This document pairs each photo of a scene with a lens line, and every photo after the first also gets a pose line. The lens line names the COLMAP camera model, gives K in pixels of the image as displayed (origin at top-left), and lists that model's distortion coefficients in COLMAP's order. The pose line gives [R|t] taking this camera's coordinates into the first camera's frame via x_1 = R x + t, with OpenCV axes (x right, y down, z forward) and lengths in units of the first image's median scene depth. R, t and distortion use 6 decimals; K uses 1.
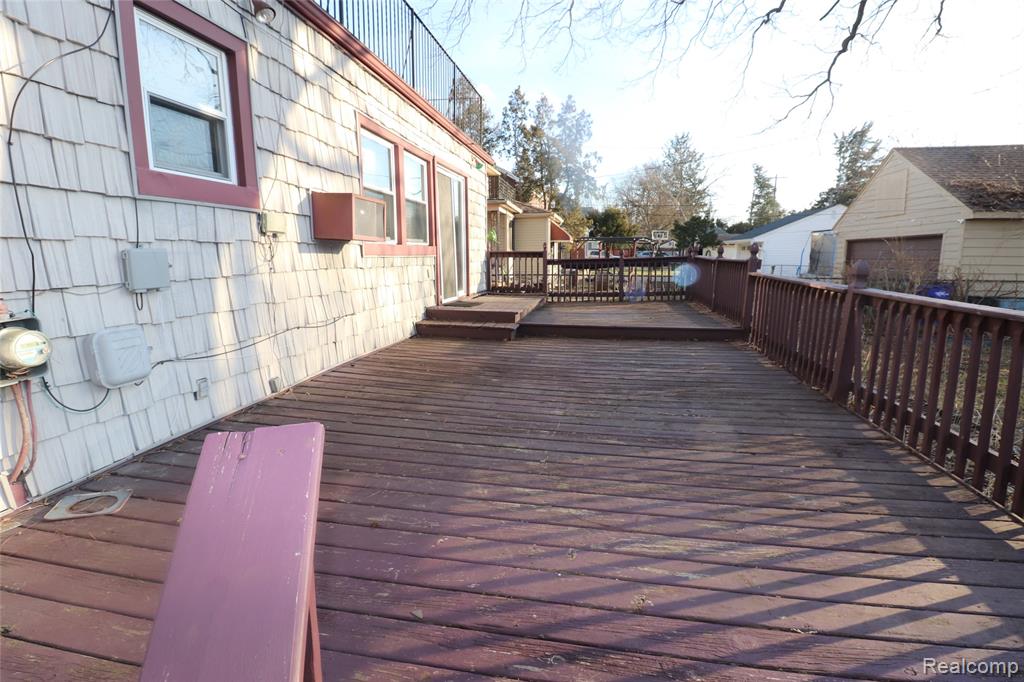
lens RADIAL K [[470.9, 0, 517.0], [0, 470.9, 337.5], [0, 0, 1]] dist [-0.011725, -0.002907]
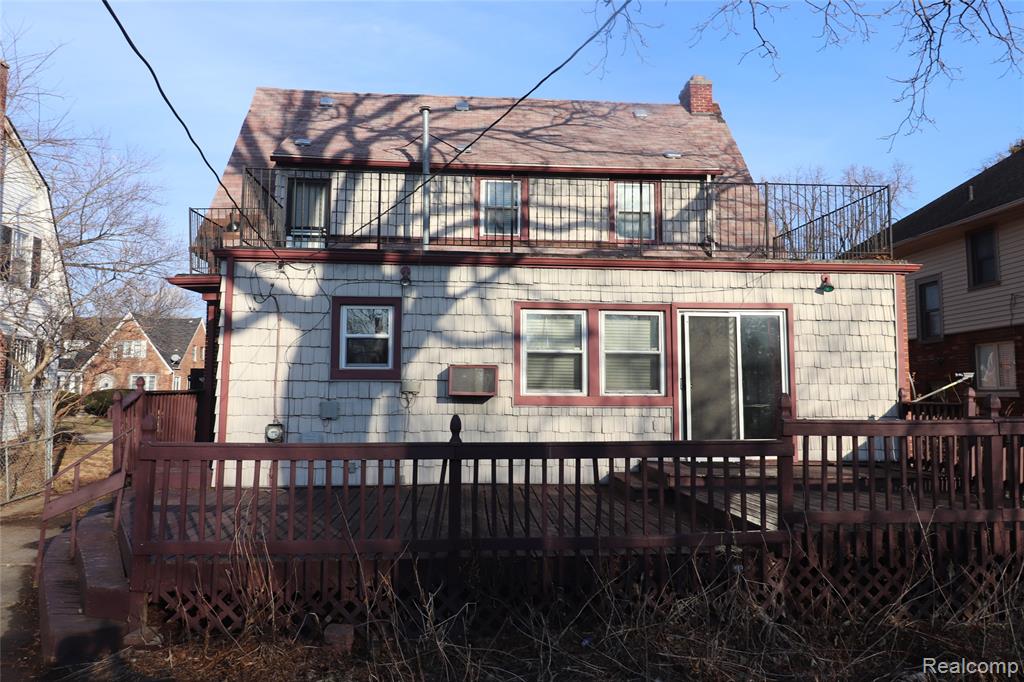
lens RADIAL K [[767.4, 0, 512.0], [0, 767.4, 343.5], [0, 0, 1]] dist [0.005254, 0.000416]
pose [[0.252052, -0.098859, -0.962651, 2.675762], [-0.170232, 0.974726, -0.144671, -0.054646], [0.952623, 0.200339, 0.228853, 0.751705]]
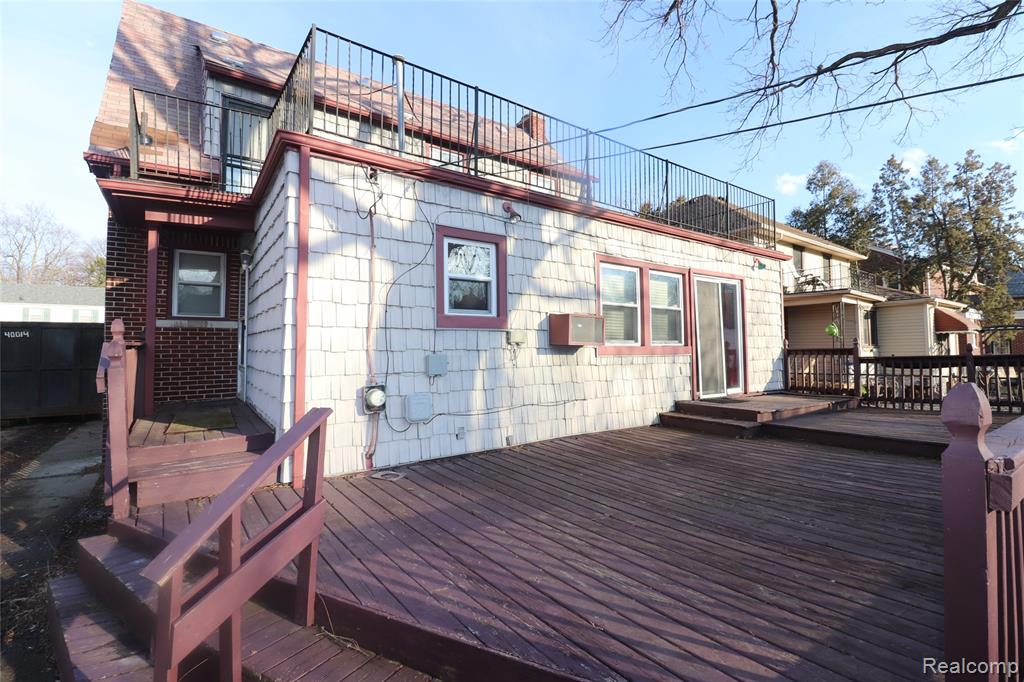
lens RADIAL K [[470.9, 0, 510.5], [0, 470.9, 335.4], [0, 0, 1]] dist [-0.011725, -0.002907]
pose [[0.715597, -0.033143, -0.697726, 0.656378], [-0.110968, 0.980795, -0.160400, 0.012462], [0.689642, 0.192207, 0.698176, -0.151045]]
